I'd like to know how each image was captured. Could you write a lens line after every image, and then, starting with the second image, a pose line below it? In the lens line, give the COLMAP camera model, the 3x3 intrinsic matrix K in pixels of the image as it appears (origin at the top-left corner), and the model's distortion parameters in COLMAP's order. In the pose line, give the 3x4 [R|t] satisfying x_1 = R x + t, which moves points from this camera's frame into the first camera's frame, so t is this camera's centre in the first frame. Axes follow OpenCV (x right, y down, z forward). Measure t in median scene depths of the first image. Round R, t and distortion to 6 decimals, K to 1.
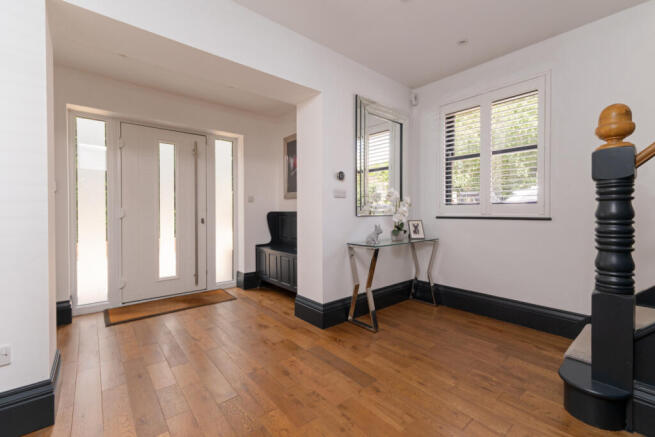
lens RADIAL K [[280.9, 0, 327.5], [0, 280.9, 214.4], [0, 0, 1]] dist [0.012571, 0.000087]
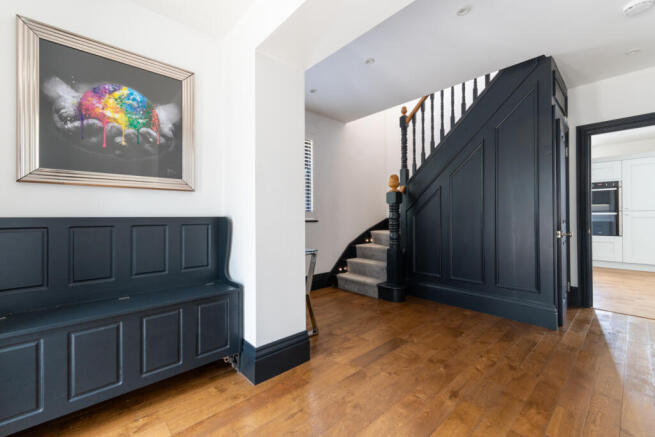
lens RADIAL K [[280.9, 0, 327.5], [0, 280.9, 214.4], [0, 0, 1]] dist [0.012571, 0.000087]
pose [[-0.051372, 0.005479, 0.998665, -0.833189], [0.011674, 0.999920, -0.004886, -0.014290], [-0.998611, 0.011407, -0.051432, 0.971556]]
